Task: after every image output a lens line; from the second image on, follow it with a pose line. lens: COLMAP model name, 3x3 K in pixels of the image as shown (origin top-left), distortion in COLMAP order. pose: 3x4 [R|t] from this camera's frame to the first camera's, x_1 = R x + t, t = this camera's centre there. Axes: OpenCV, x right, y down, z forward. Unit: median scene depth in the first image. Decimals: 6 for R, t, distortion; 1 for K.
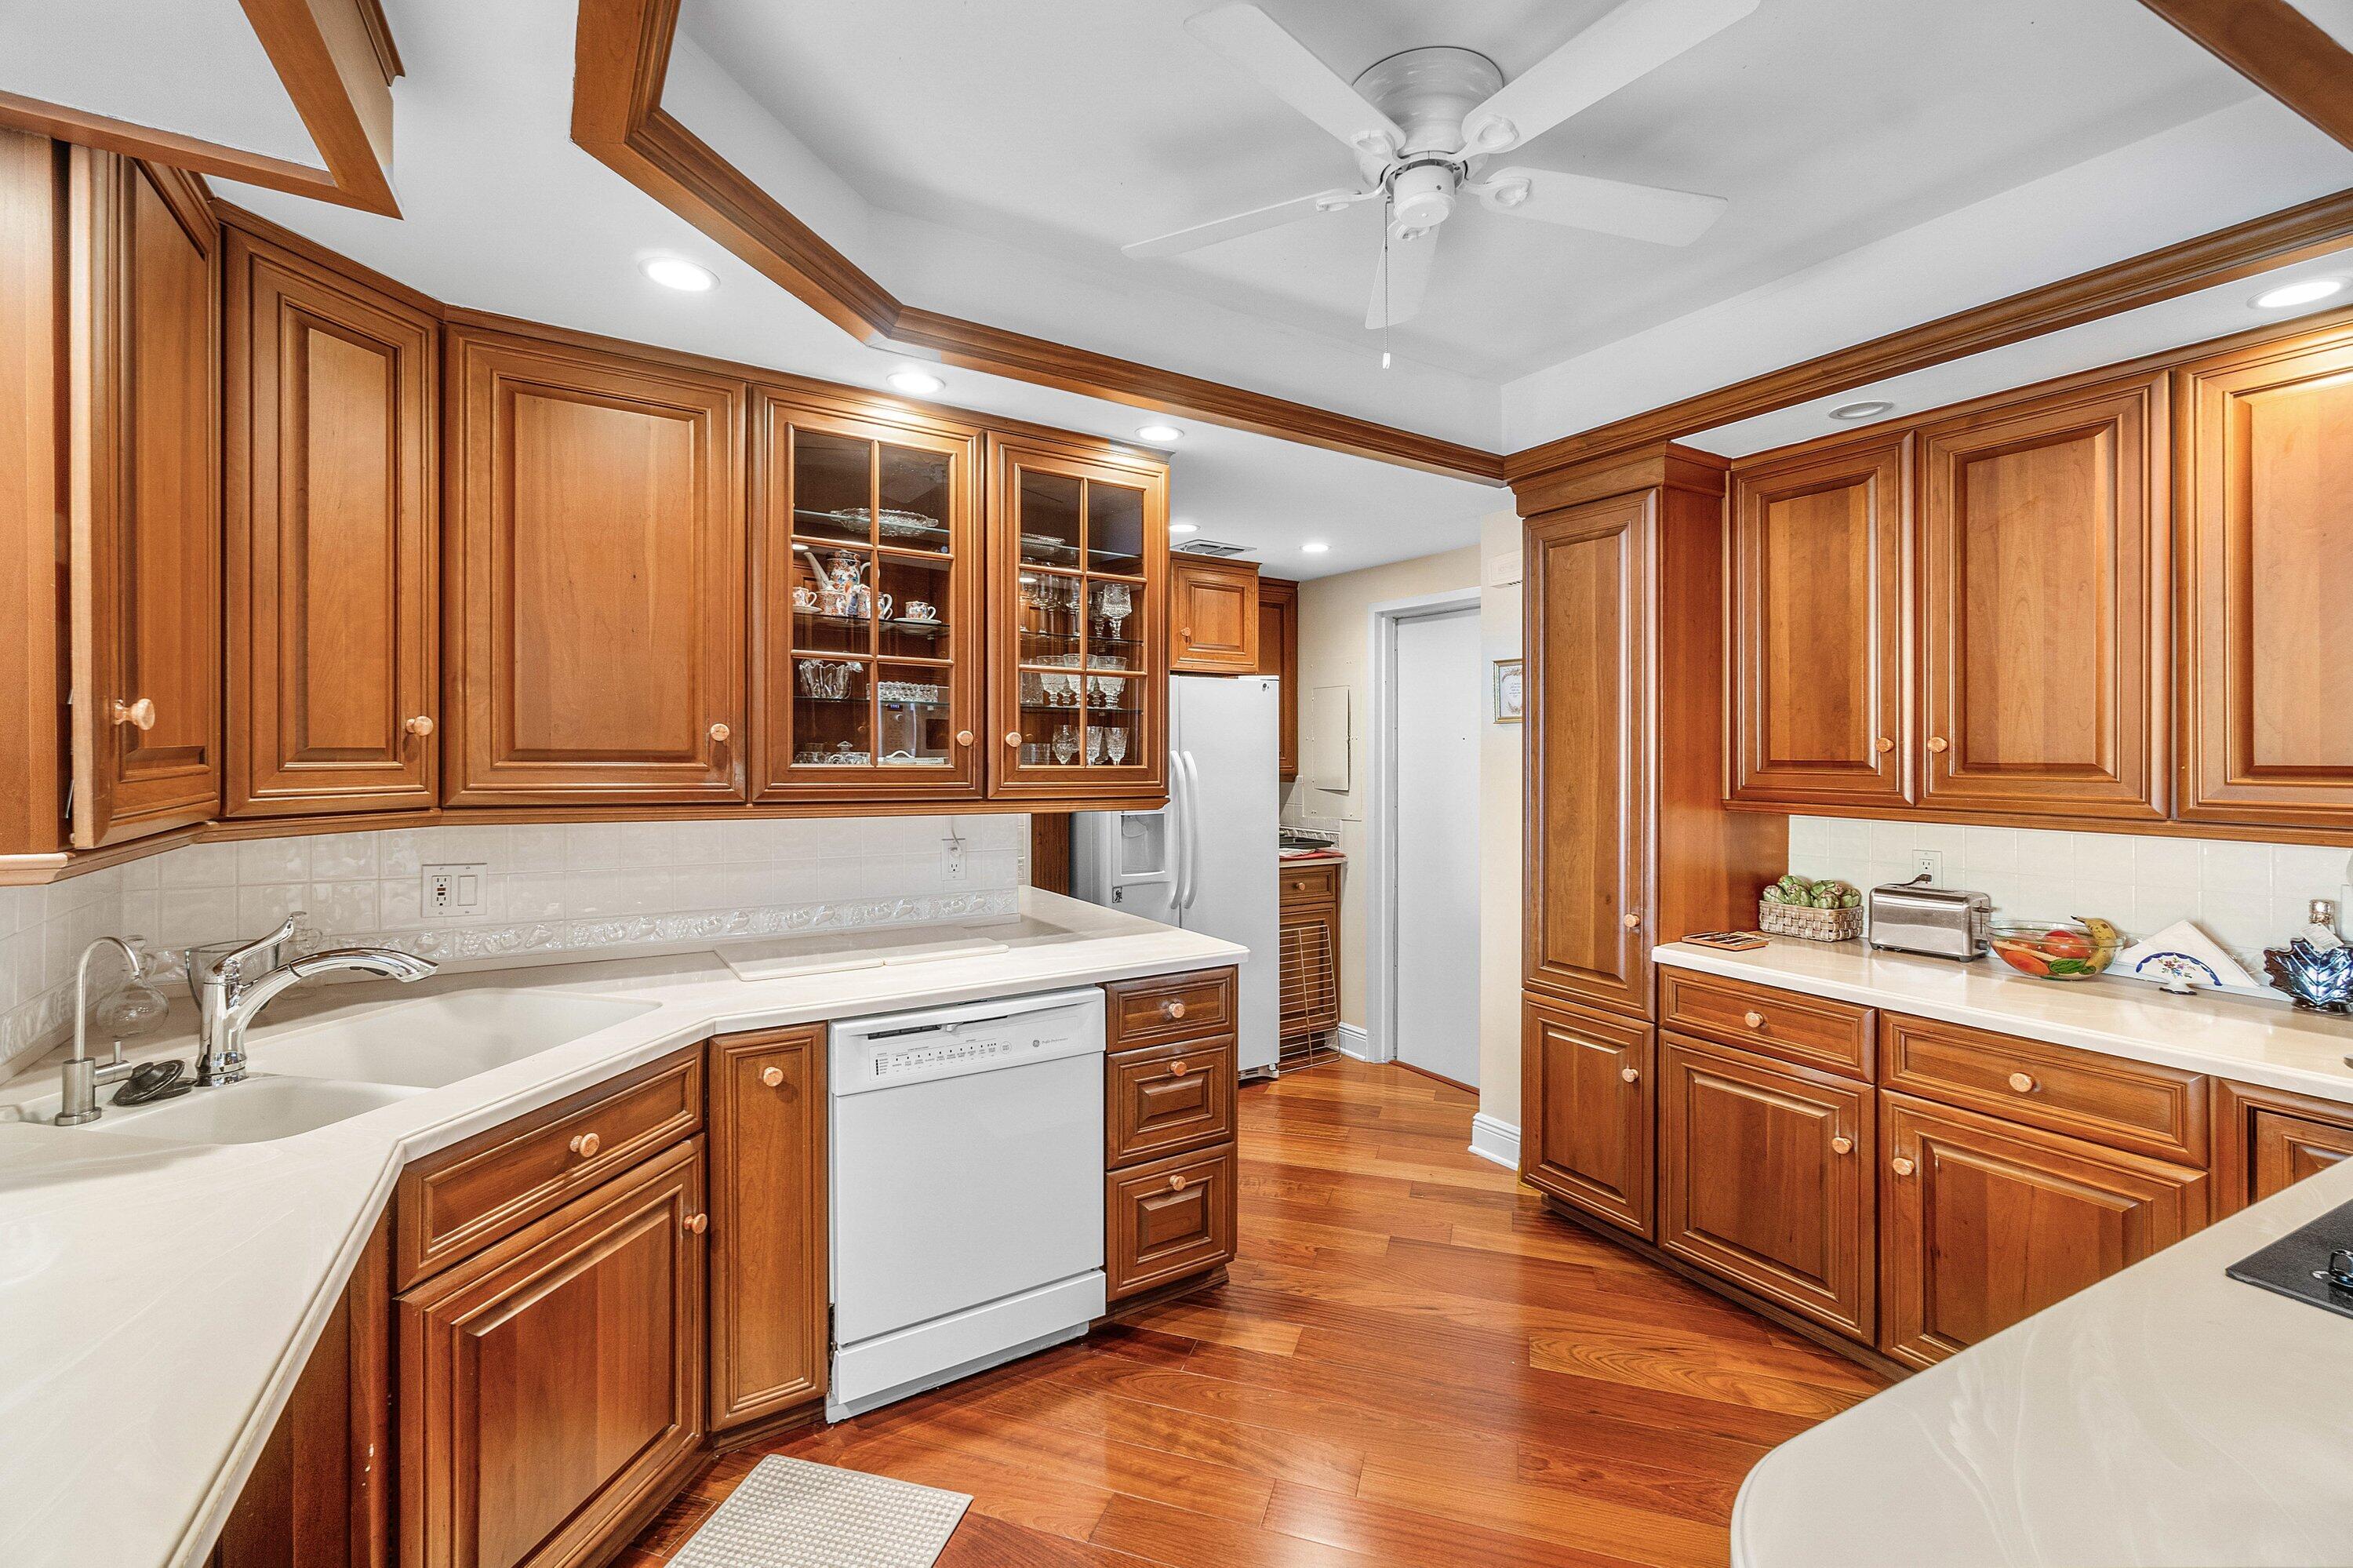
lens RADIAL K [[1016.2, 0, 1199.2], [0, 1016.2, 772.5], [0, 0, 1]] dist [-0.002607, 0.000096]
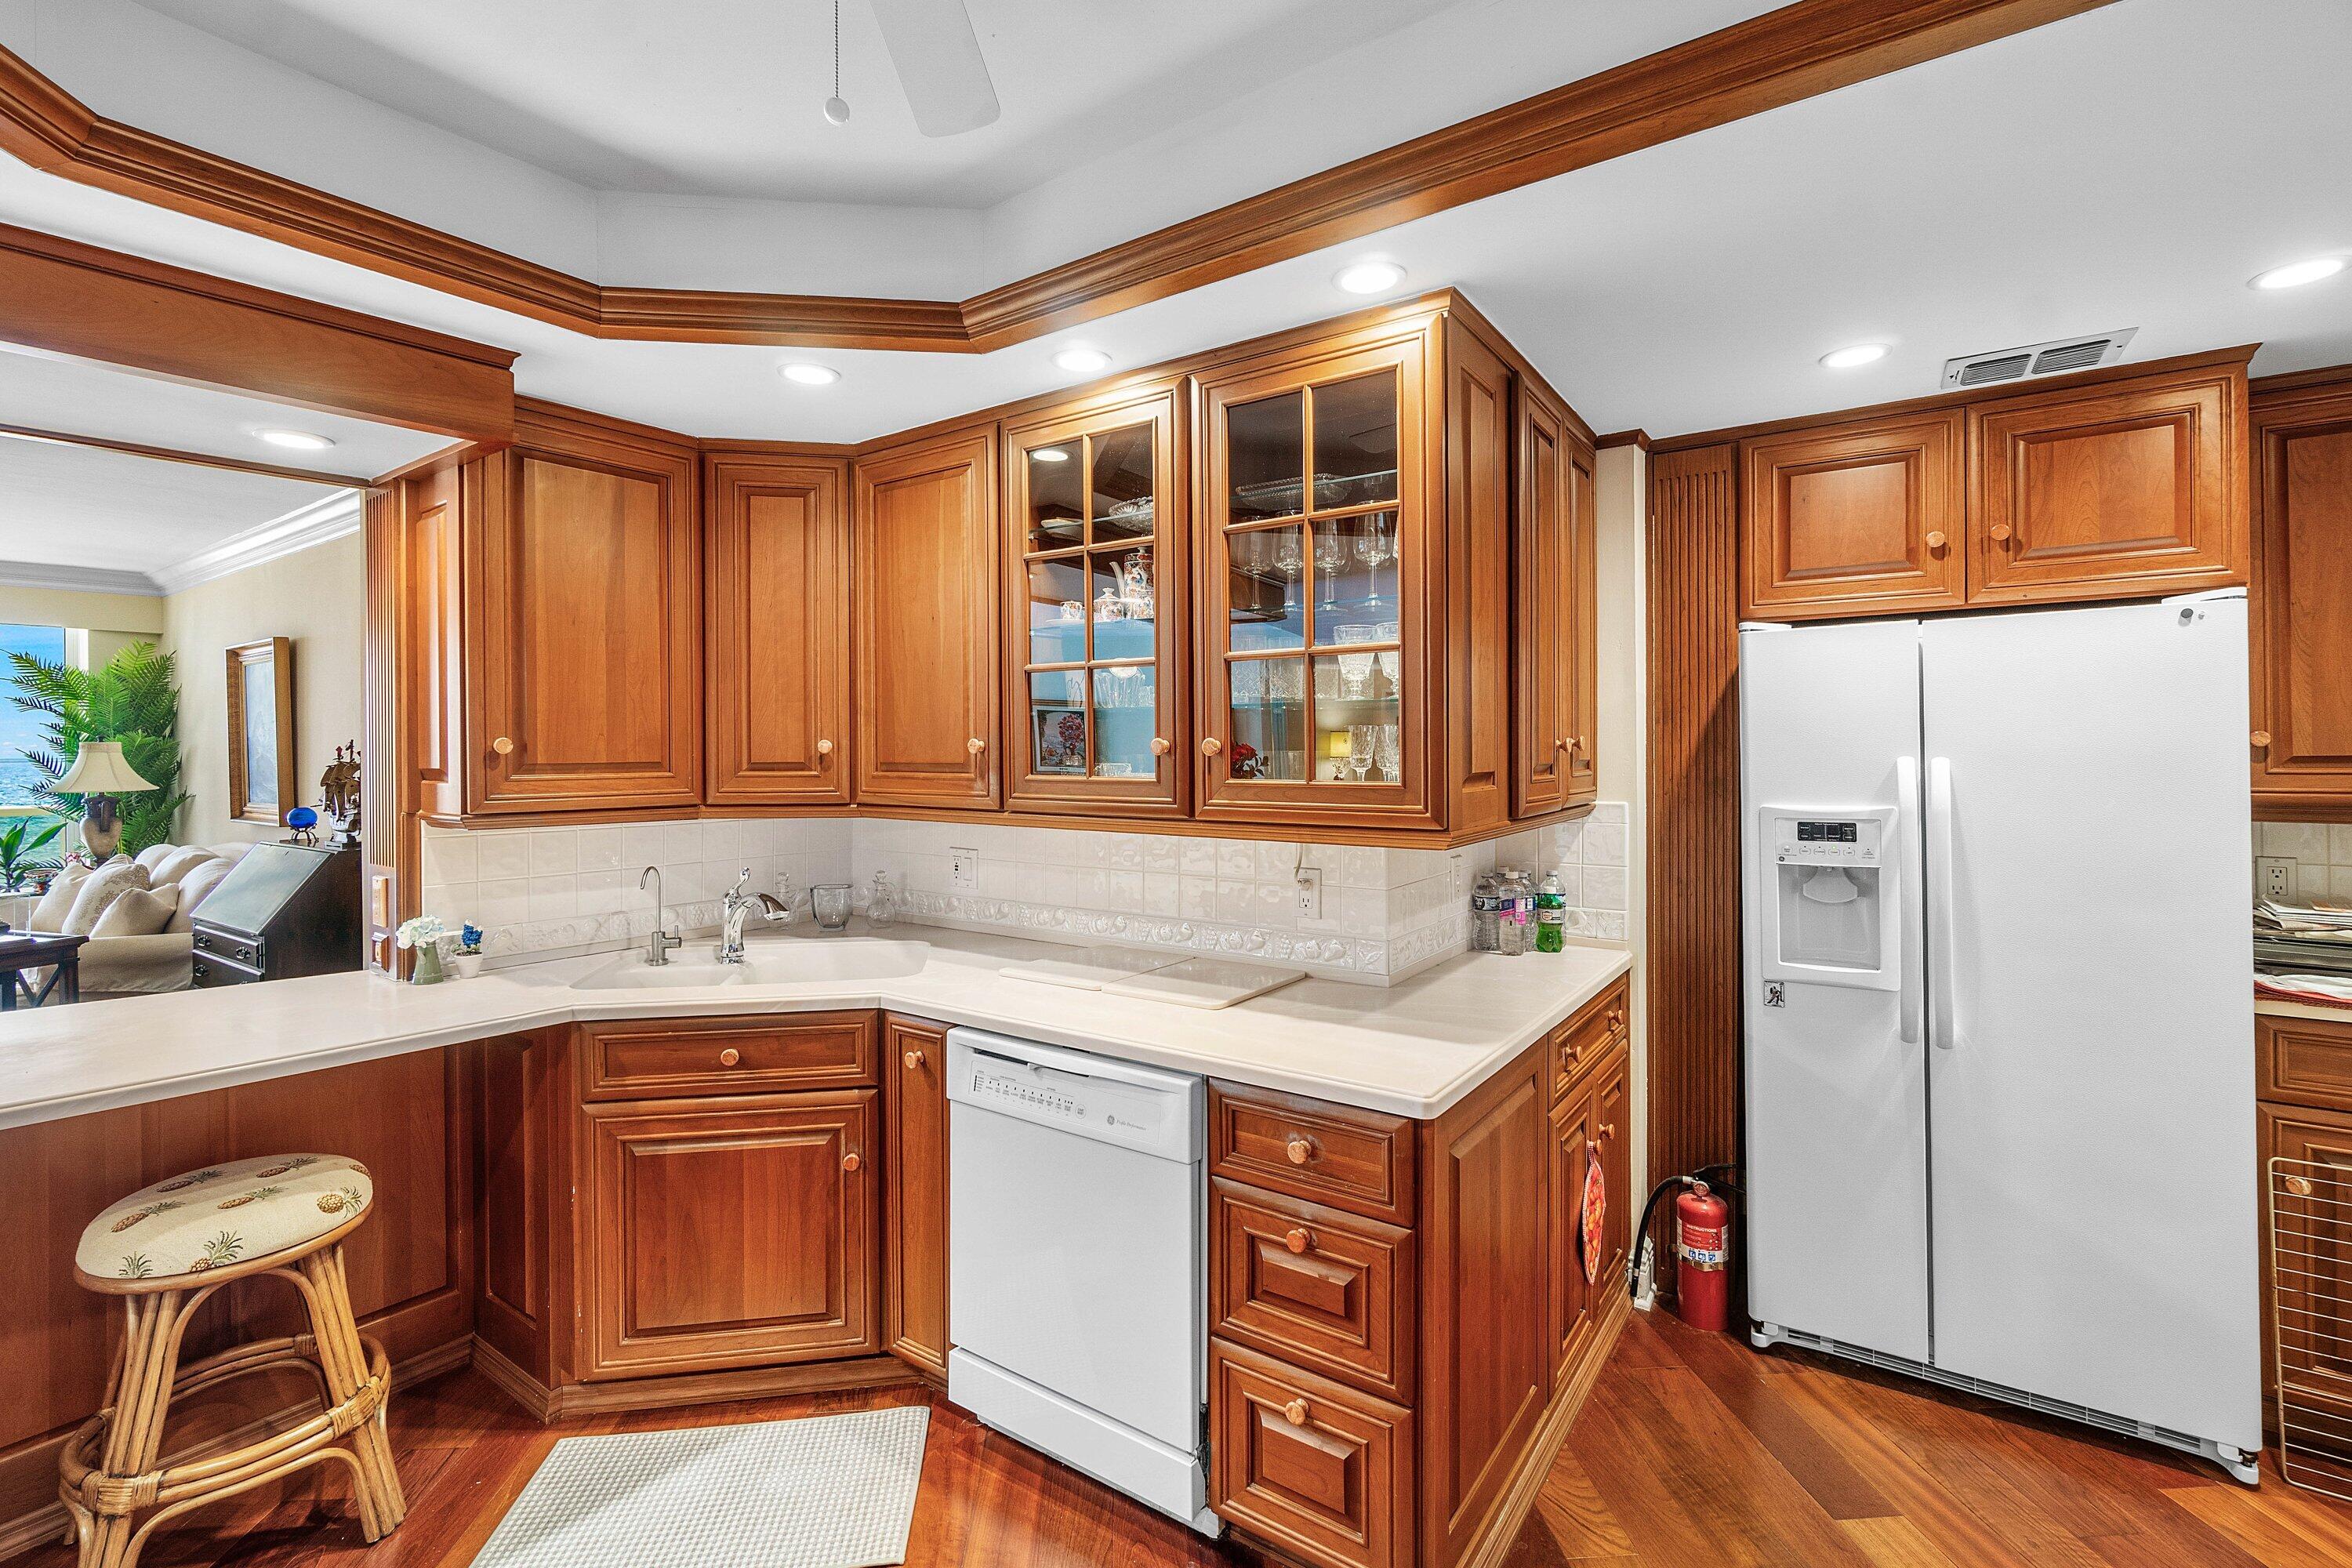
lens RADIAL K [[1026.0, 0, 1165.7], [0, 1026.0, 772.3], [0, 0, 1]] dist [-0.003751, -0.000120]
pose [[0.364533, 0.004203, -0.931181, 0.622374], [-0.014292, 0.999897, -0.001082, -0.011908], [0.931081, 0.013703, 0.364556, 0.741893]]
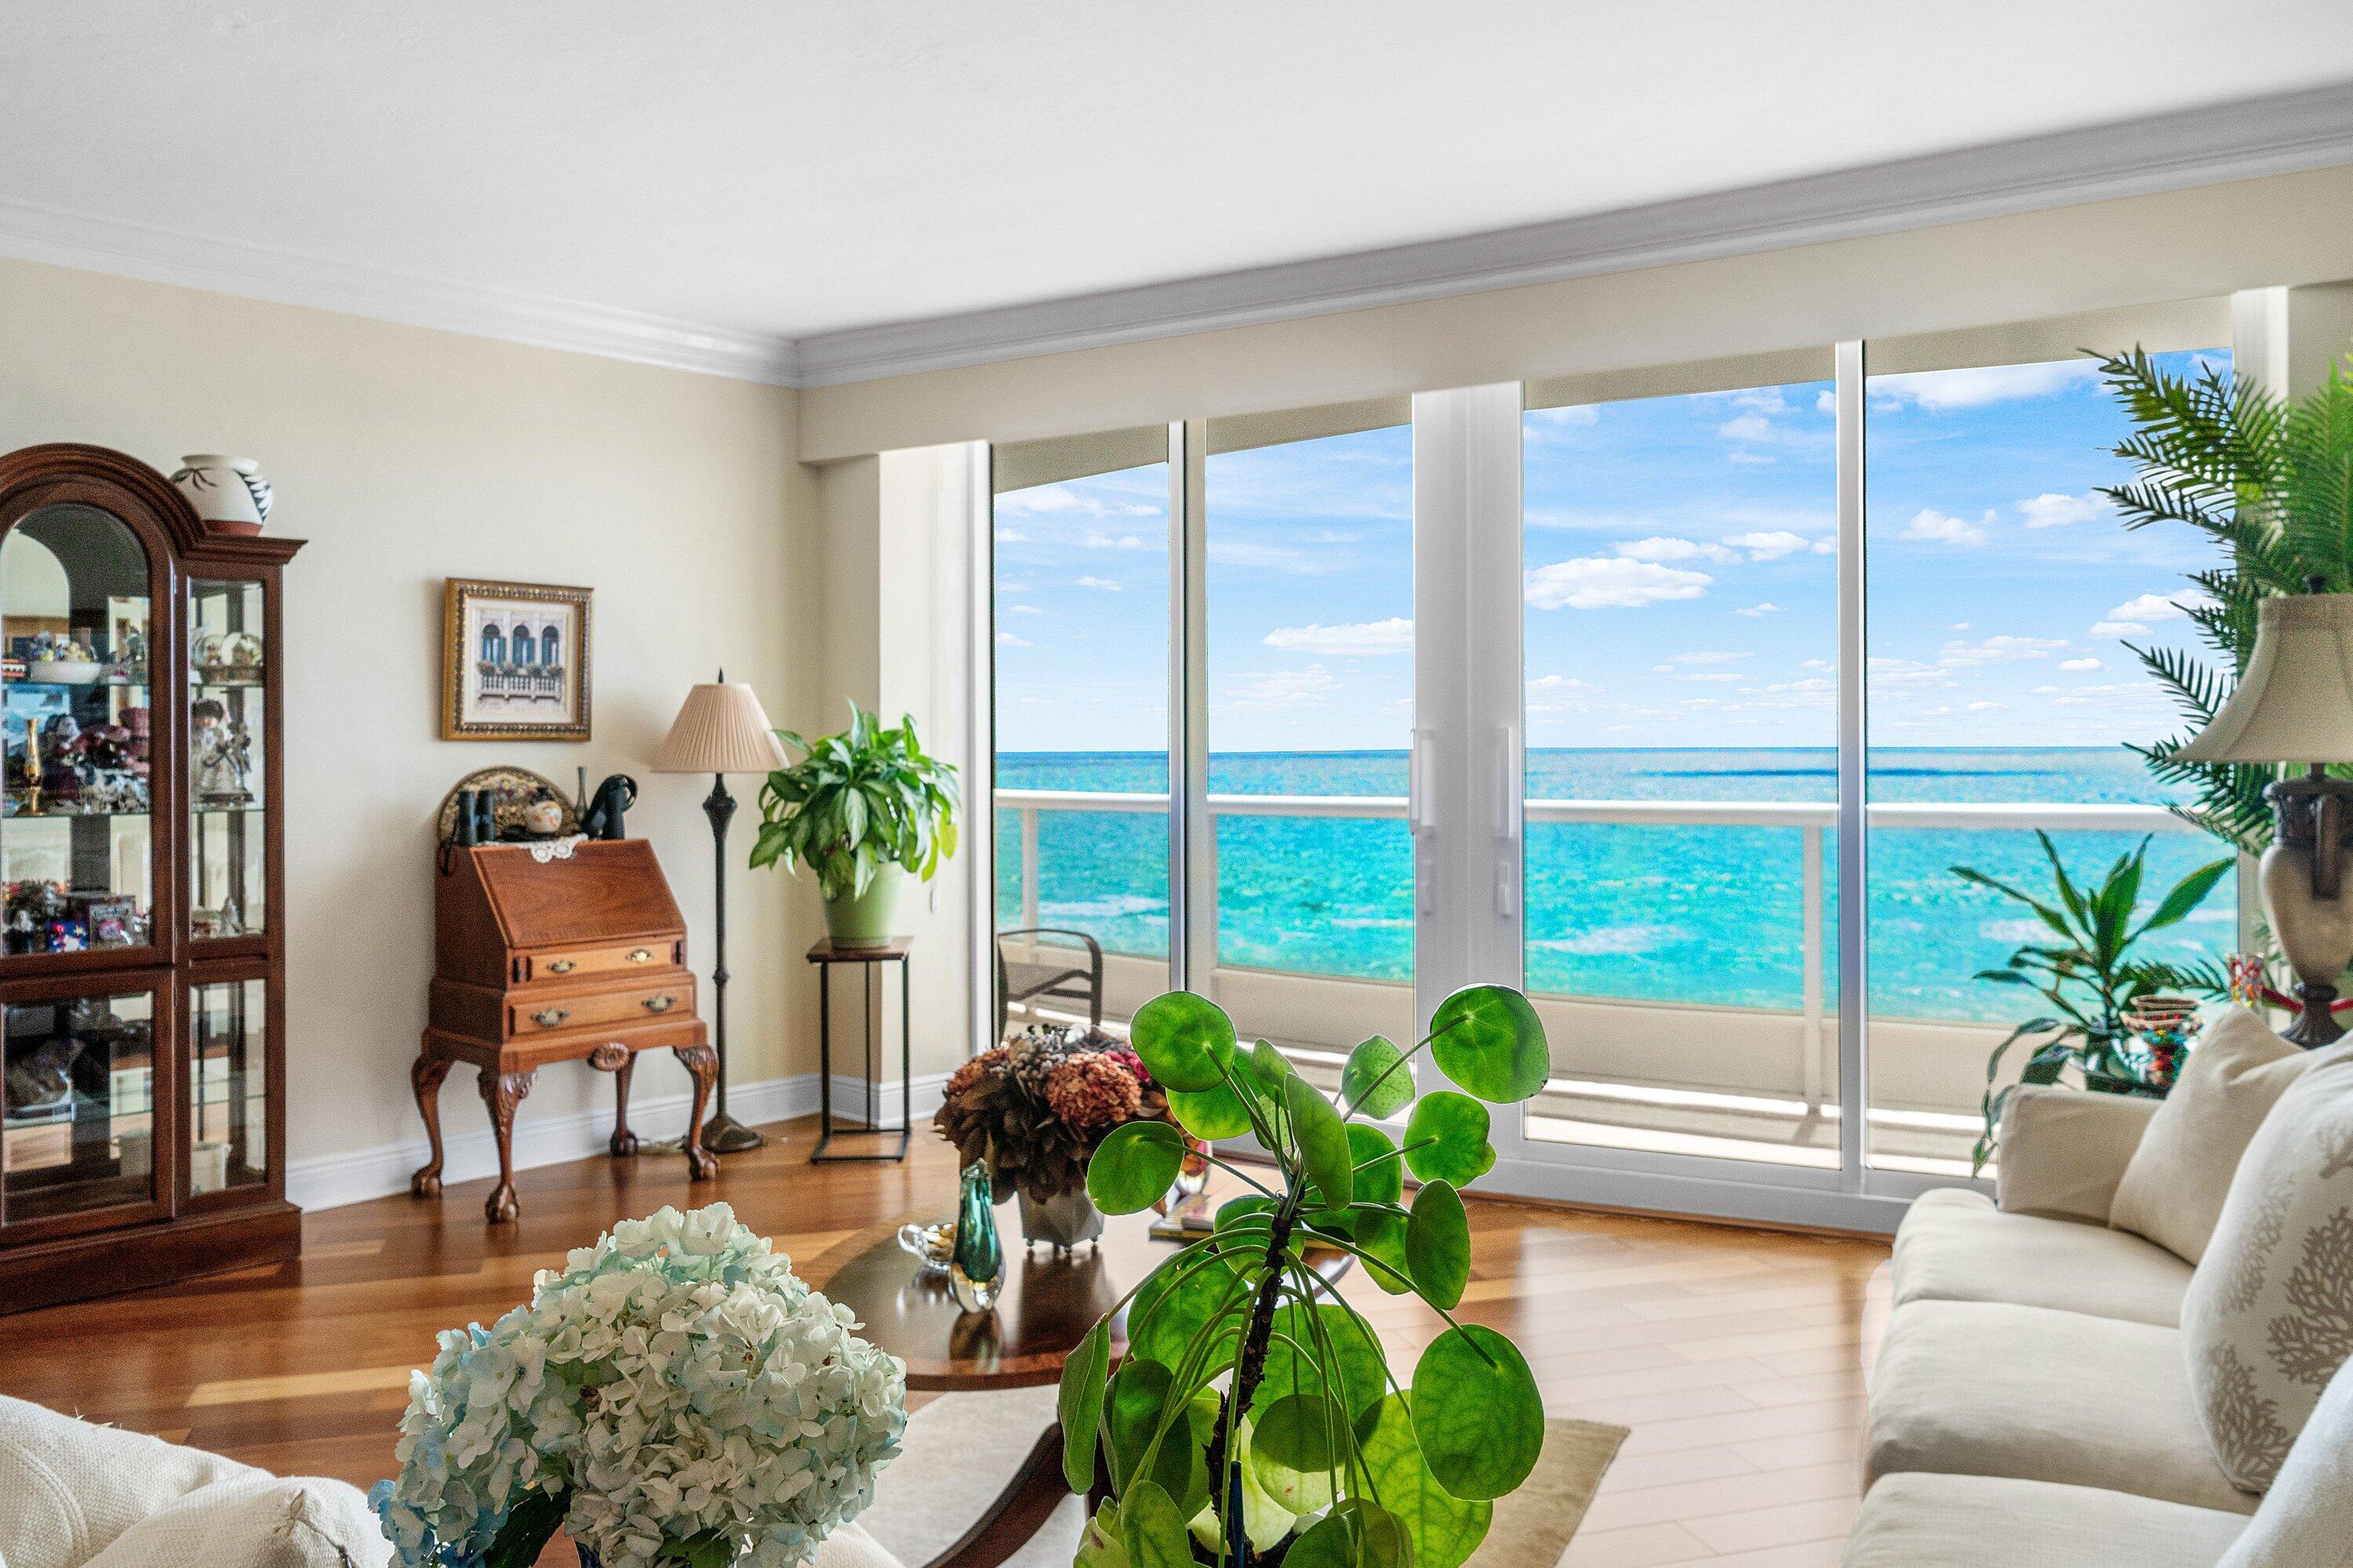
lens RADIAL K [[1944.3, 0, 1189.6], [0, 1944.3, 730.0], [0, 0, 1]] dist [0.025526, -0.010809]
pose [[-0.819852, -0.011138, -0.572467, -1.212916], [-0.016479, 0.999856, 0.004148, 0.056145], [0.572338, 0.012834, -0.819917, -0.093450]]
